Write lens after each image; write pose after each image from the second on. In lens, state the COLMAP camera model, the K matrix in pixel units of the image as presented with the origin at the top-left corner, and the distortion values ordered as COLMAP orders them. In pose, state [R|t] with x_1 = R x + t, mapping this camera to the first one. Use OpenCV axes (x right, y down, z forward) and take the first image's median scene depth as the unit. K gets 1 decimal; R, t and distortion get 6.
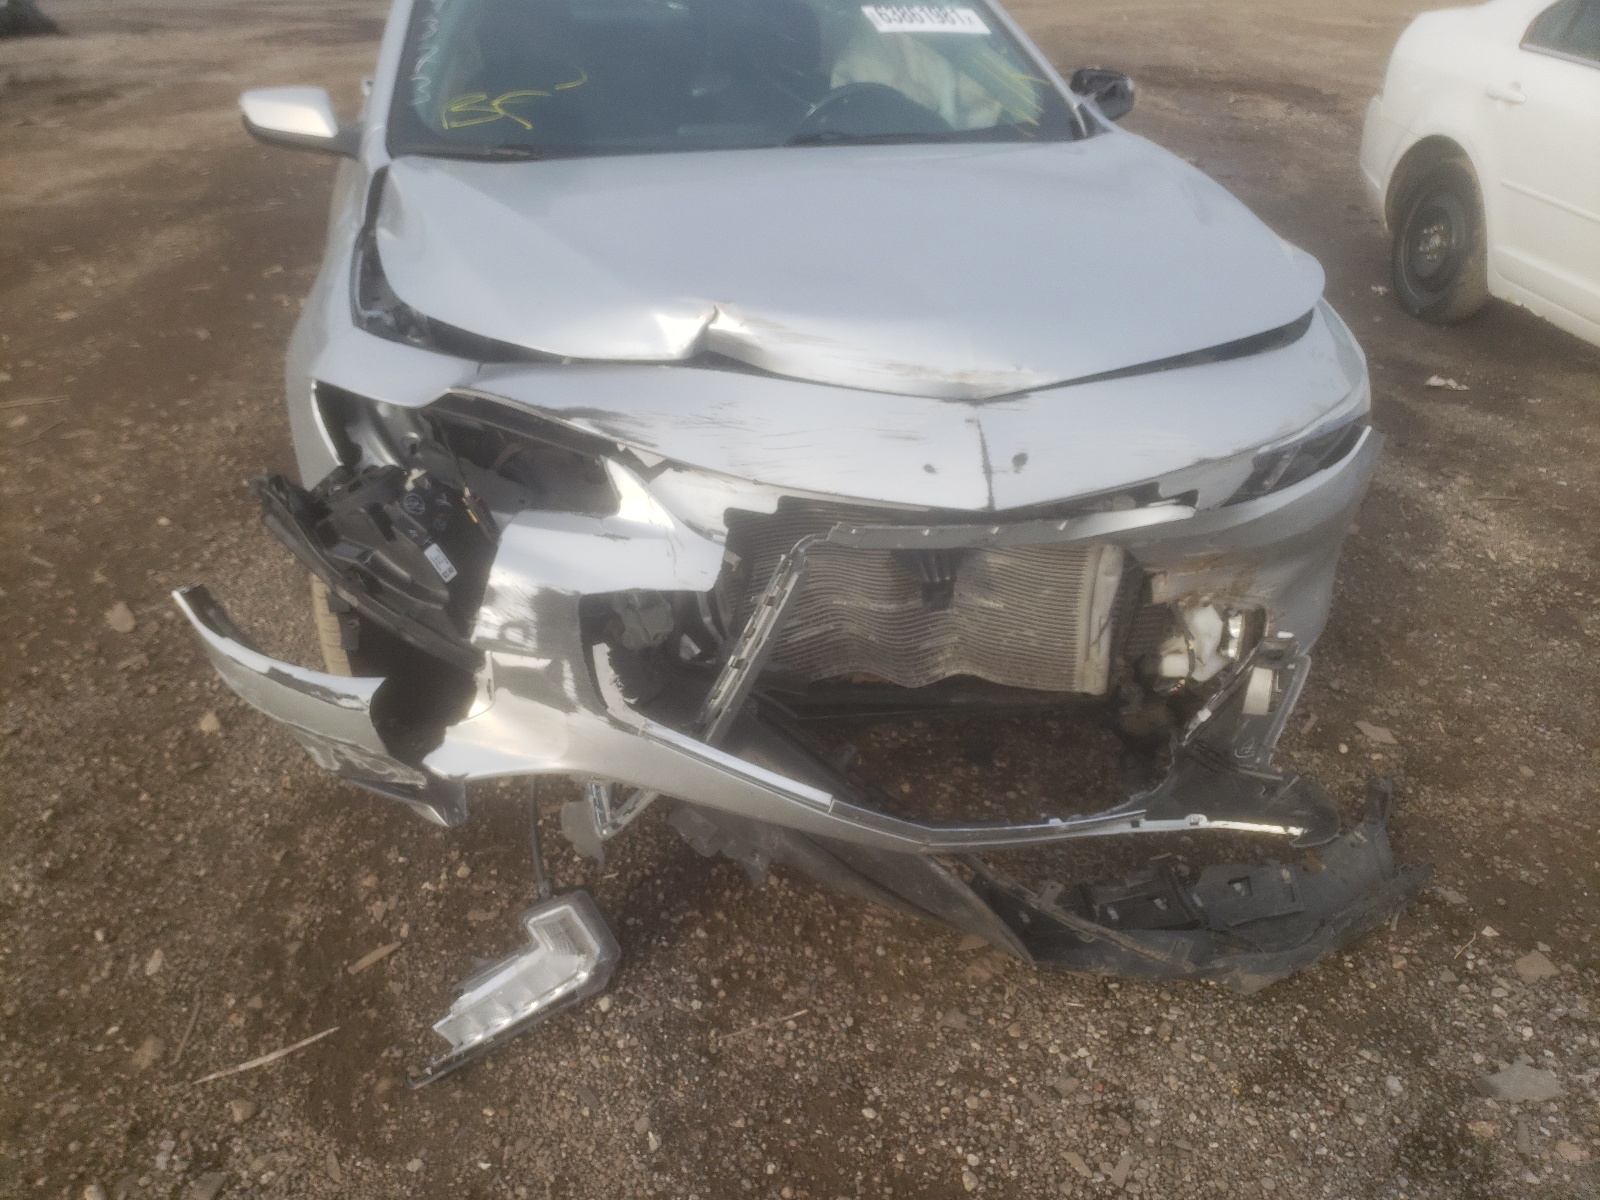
lens RADIAL K [[1254.6, 0, 800.0], [0, 1254.6, 600.0], [0, 0, 1]] dist [-0.000732, -0.005546]
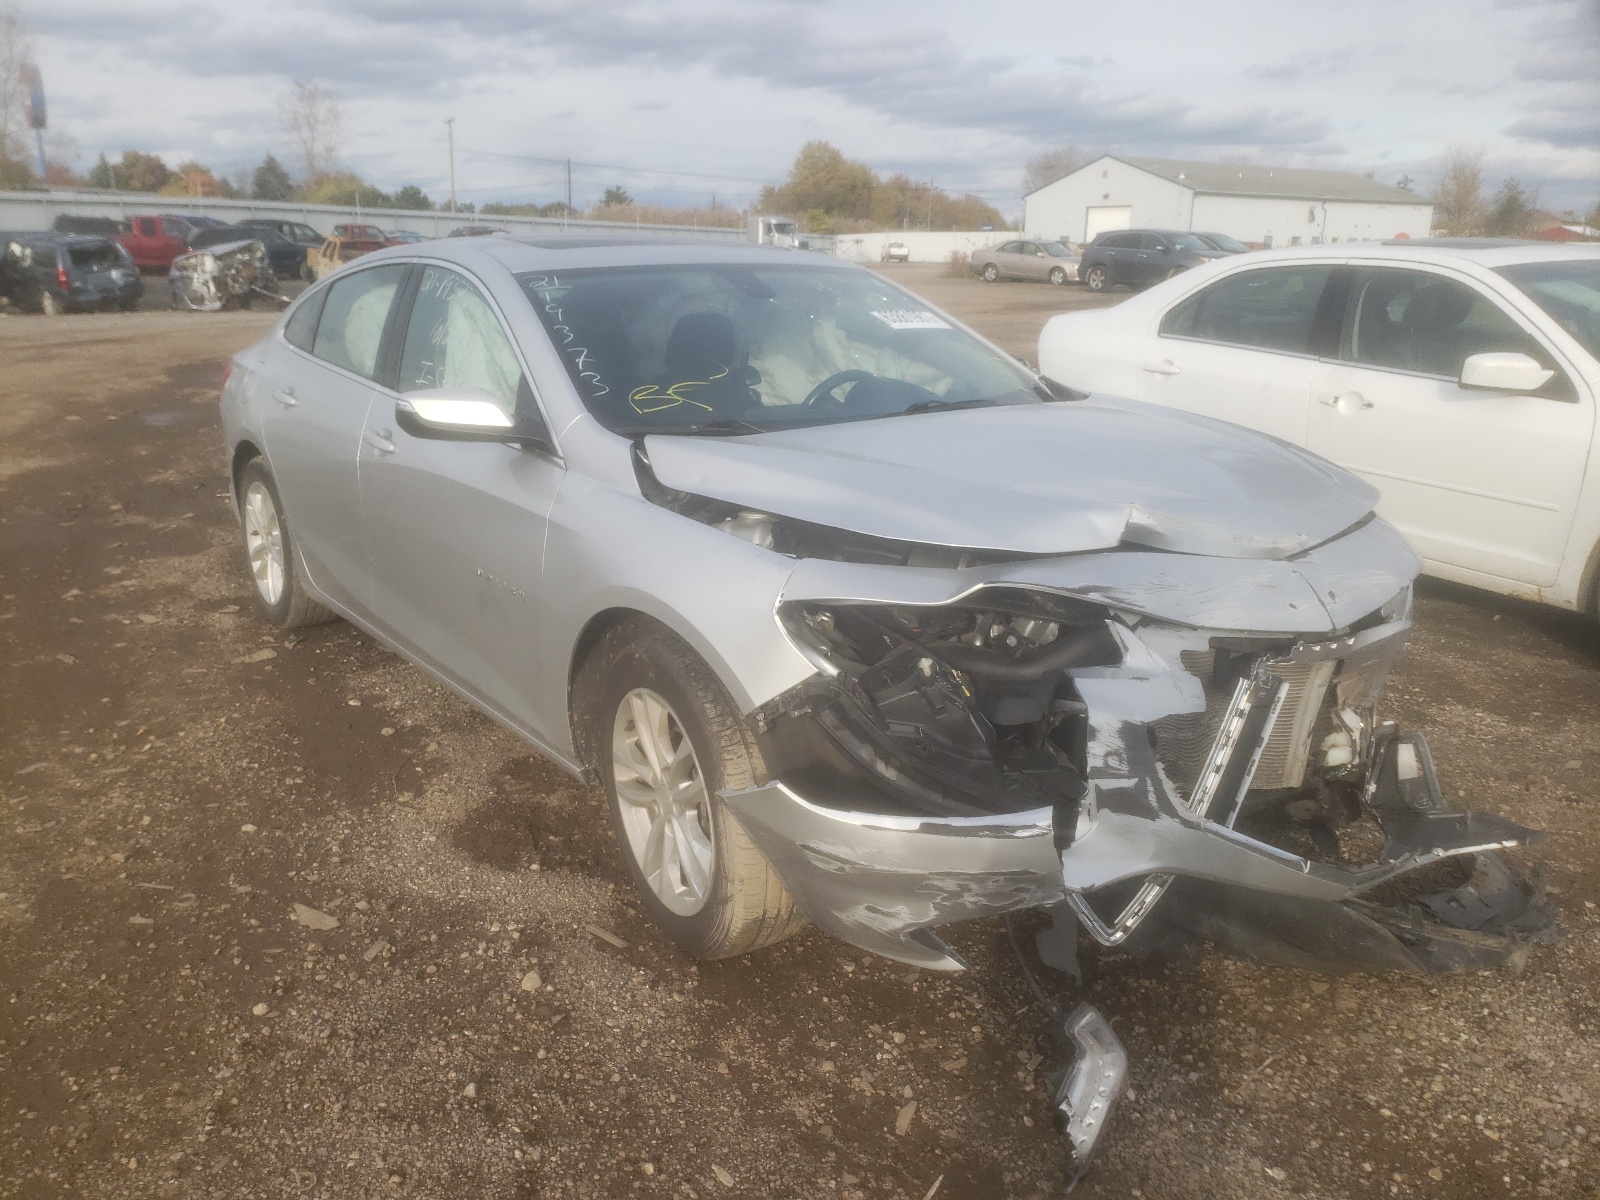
lens RADIAL K [[1210.8, 0, 800.0], [0, 1210.8, 600.0], [0, 0, 1]] dist [0.000506, -0.002312]
pose [[0.929121, -0.106424, 0.354129, -0.851685], [0.182587, 0.964834, -0.189097, 0.040006], [-0.321551, 0.240353, 0.915879, -0.036392]]
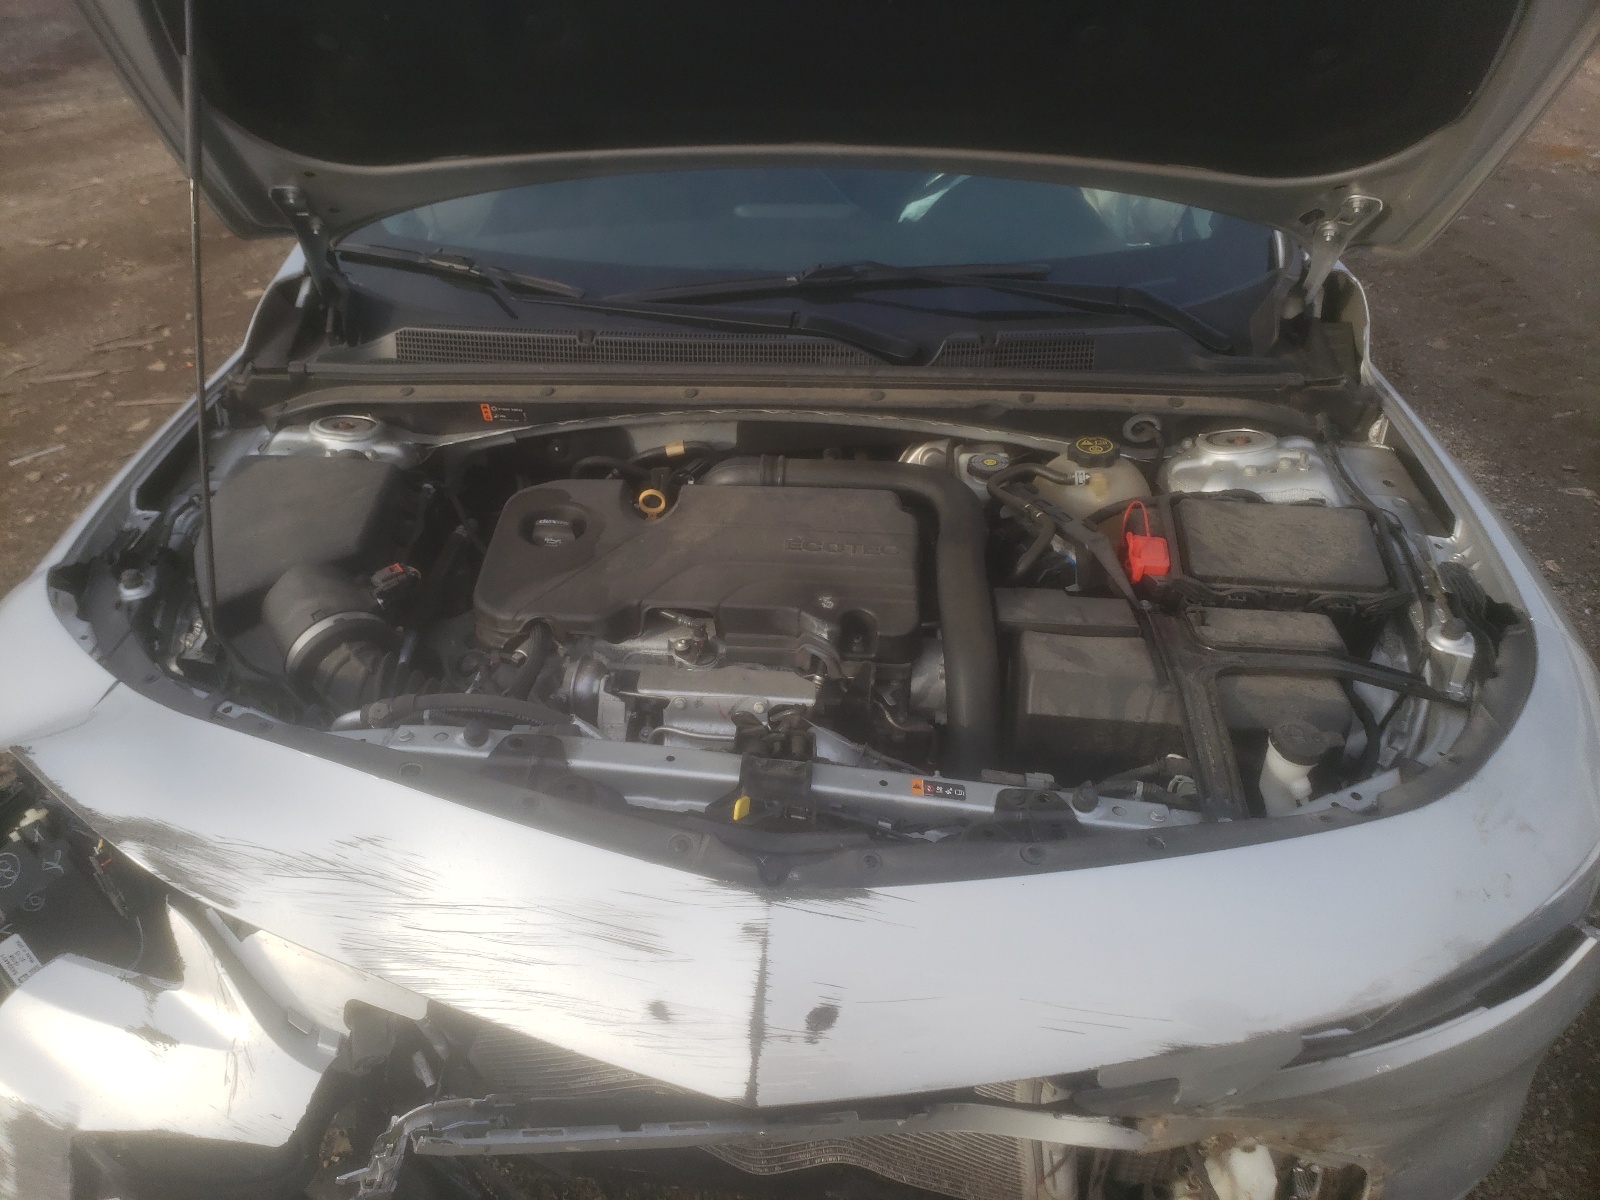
lens RADIAL K [[1210.8, 0, 800.0], [0, 1210.8, 600.0], [0, 0, 1]] dist [0.000506, -0.002312]
pose [[0.952669, 0.146763, -0.266238, 0.286560], [-0.132602, 0.988658, 0.070511, -0.340717], [0.273567, -0.031870, 0.961325, 0.469833]]
